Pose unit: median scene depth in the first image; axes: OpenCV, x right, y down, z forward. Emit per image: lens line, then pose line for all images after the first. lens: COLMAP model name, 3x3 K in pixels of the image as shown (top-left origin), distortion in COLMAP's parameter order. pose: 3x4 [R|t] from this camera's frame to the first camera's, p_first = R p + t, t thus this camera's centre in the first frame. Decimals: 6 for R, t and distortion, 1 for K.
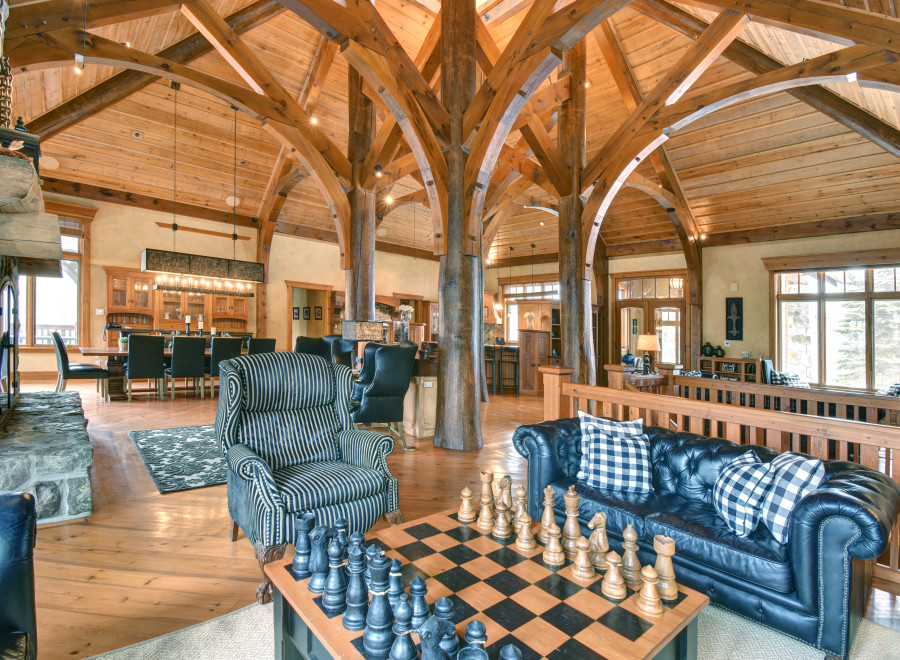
lens RADIAL K [[457.7, 0, 450.0], [0, 457.7, 330.0], [0, 0, 1]] dist [0.002072, 0.000375]
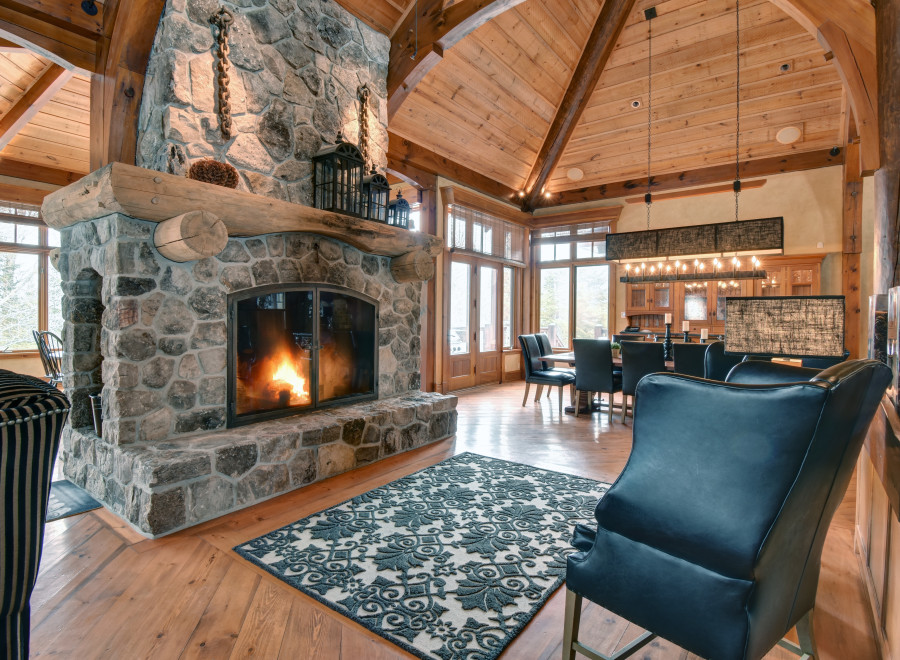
lens RADIAL K [[457.7, 0, 450.0], [0, 457.7, 330.0], [0, 0, 1]] dist [0.002072, 0.000375]
pose [[0.207507, -0.018378, -0.978061, 0.074800], [0.002499, 0.999830, -0.018257, 0.007838], [0.978230, 0.001344, 0.207518, 0.513023]]
